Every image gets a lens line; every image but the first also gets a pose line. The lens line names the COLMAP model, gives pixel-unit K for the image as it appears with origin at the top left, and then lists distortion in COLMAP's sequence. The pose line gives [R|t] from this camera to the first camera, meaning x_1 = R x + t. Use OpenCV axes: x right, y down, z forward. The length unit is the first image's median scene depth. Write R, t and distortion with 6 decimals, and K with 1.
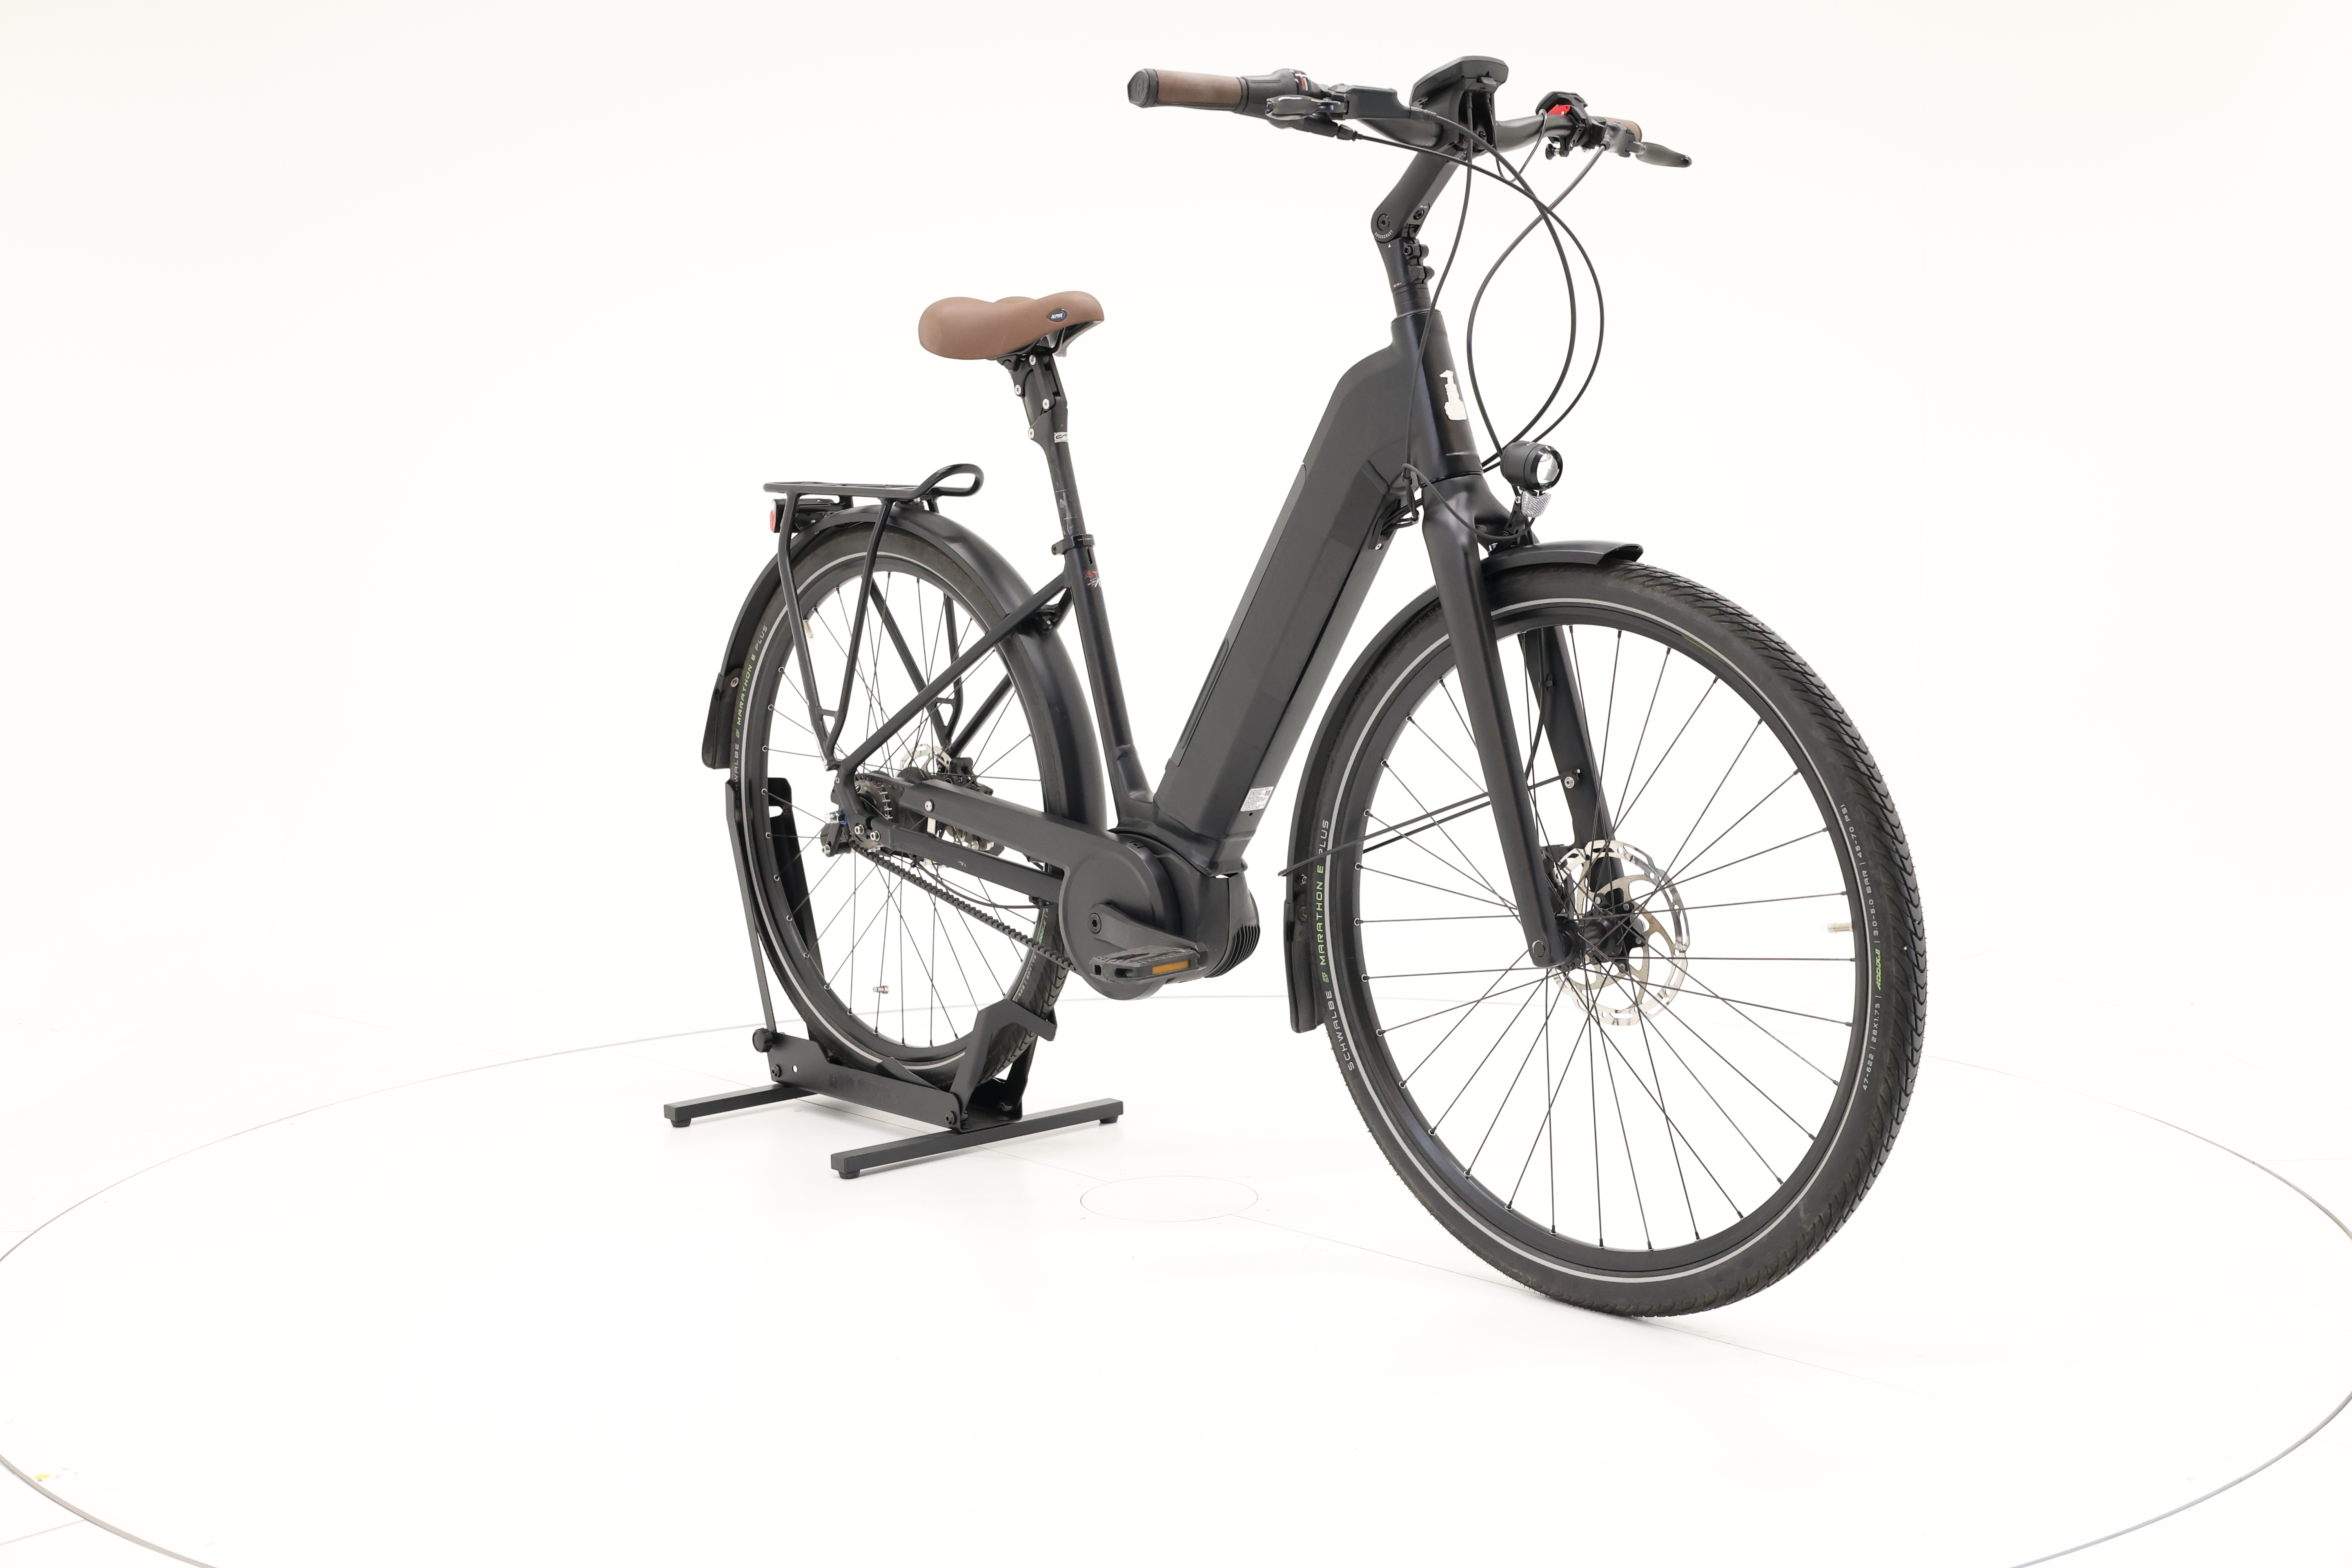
lens RADIAL K [[2641.9, 0, 1185.9], [0, 2641.9, 783.3], [0, 0, 1]] dist [0.026342, 0.000000]
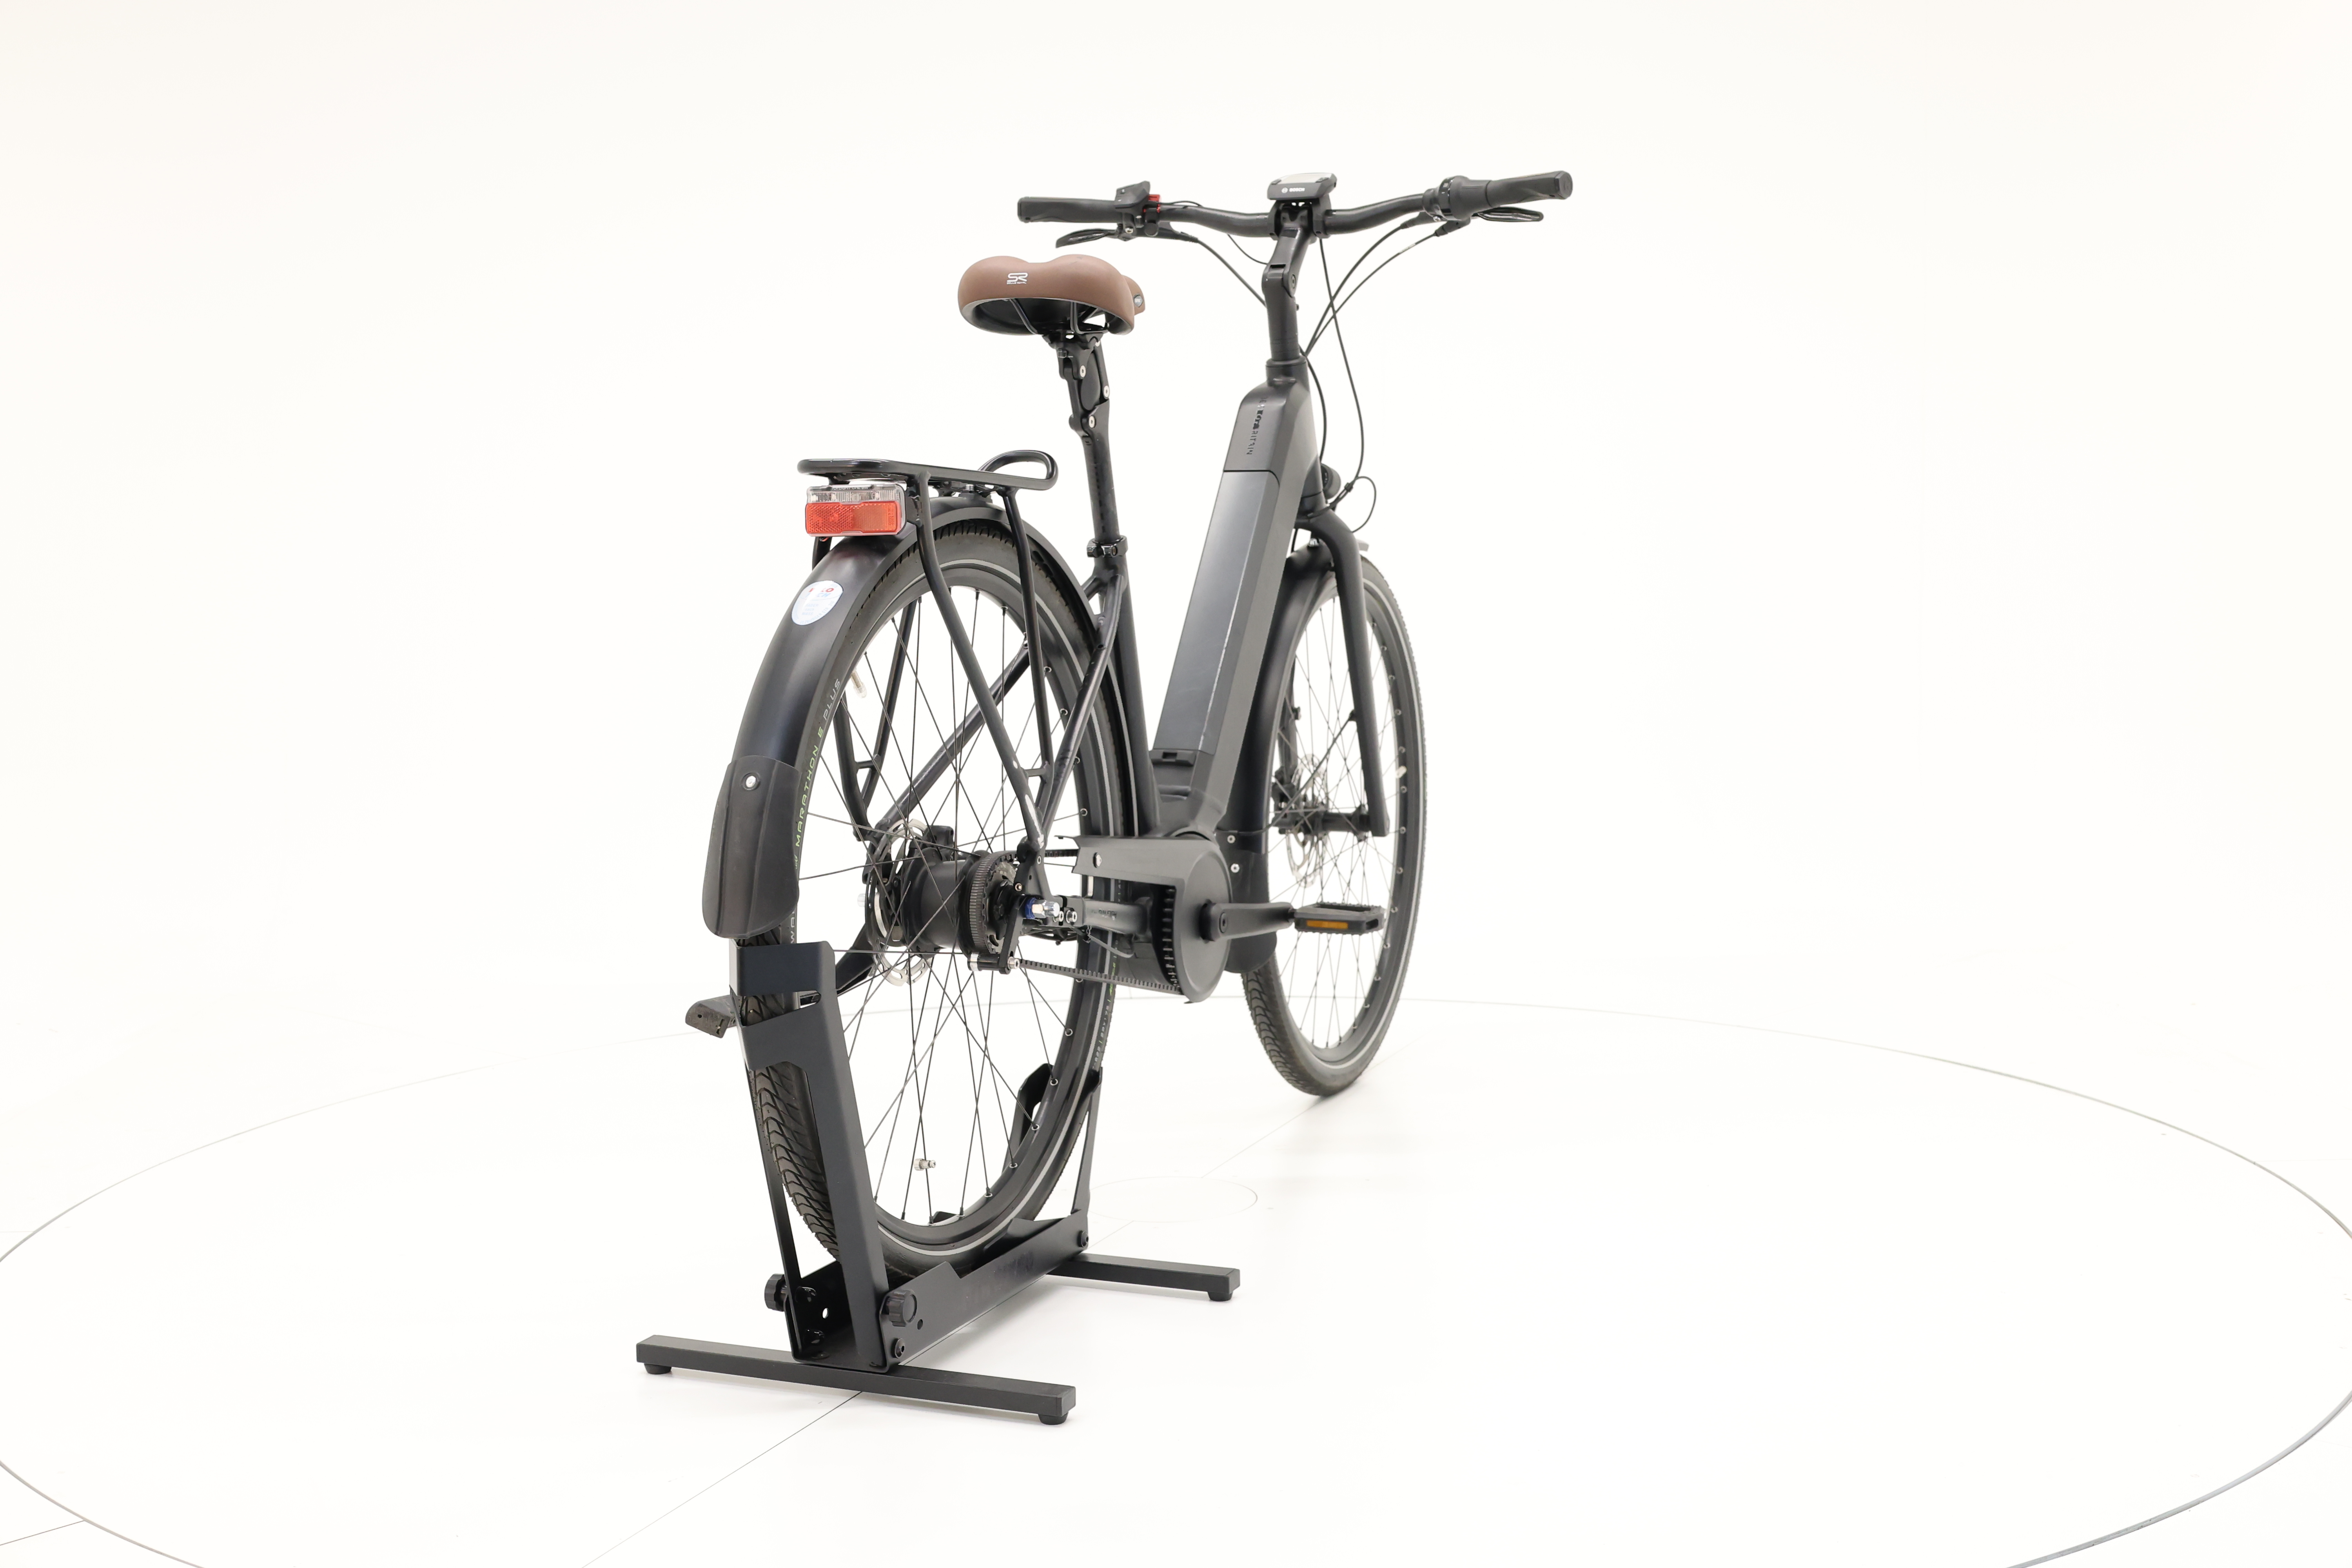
lens RADIAL K [[2641.9, 0, 1171.5], [0, 2641.9, 778.8], [0, 0, 1]] dist [0.026342, 0.000000]
pose [[-0.422904, -0.060954, 0.904122, -0.988110], [0.119816, 0.985214, 0.122465, -0.133524], [-0.898218, 0.160120, -0.409348, 1.516659]]
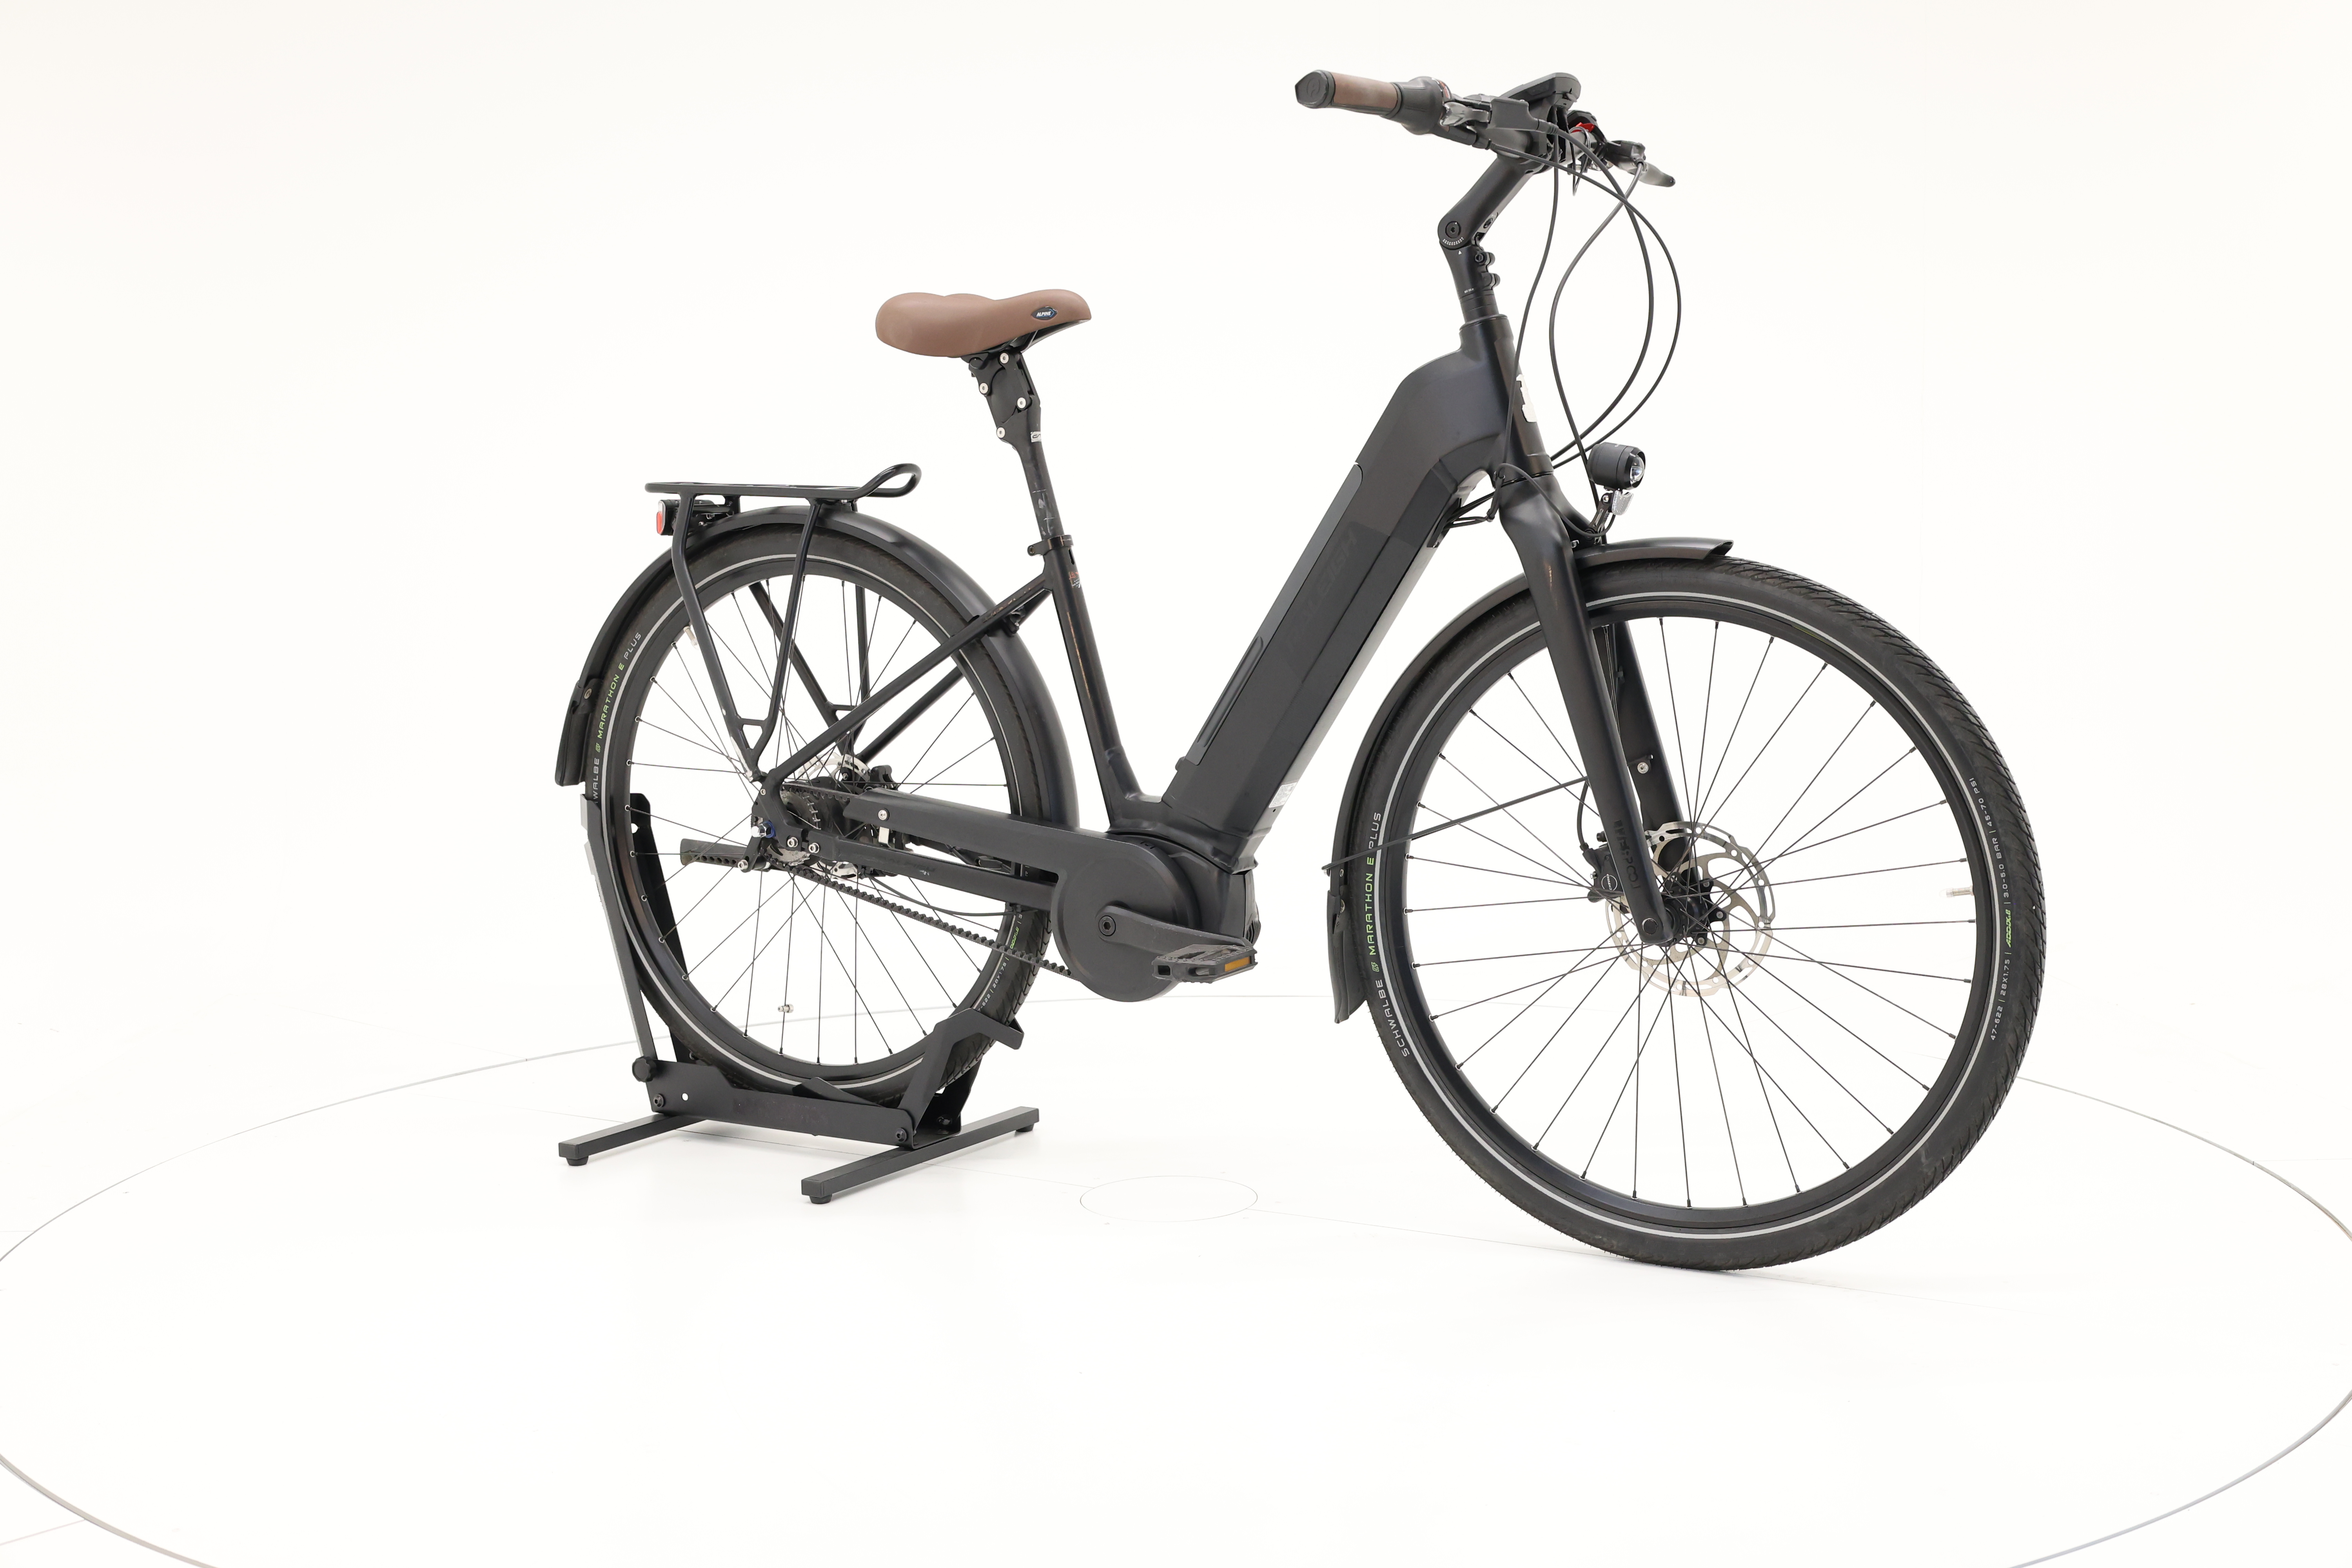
lens RADIAL K [[2641.9, 0, 1179.5], [0, 2641.9, 781.7], [0, 0, 1]] dist [0.026342, 0.000000]
pose [[0.959186, -0.027634, 0.281423, -0.306614], [0.029436, 0.999564, -0.002178, 0.001955], [-0.281241, 0.010374, 0.959581, 0.040878]]
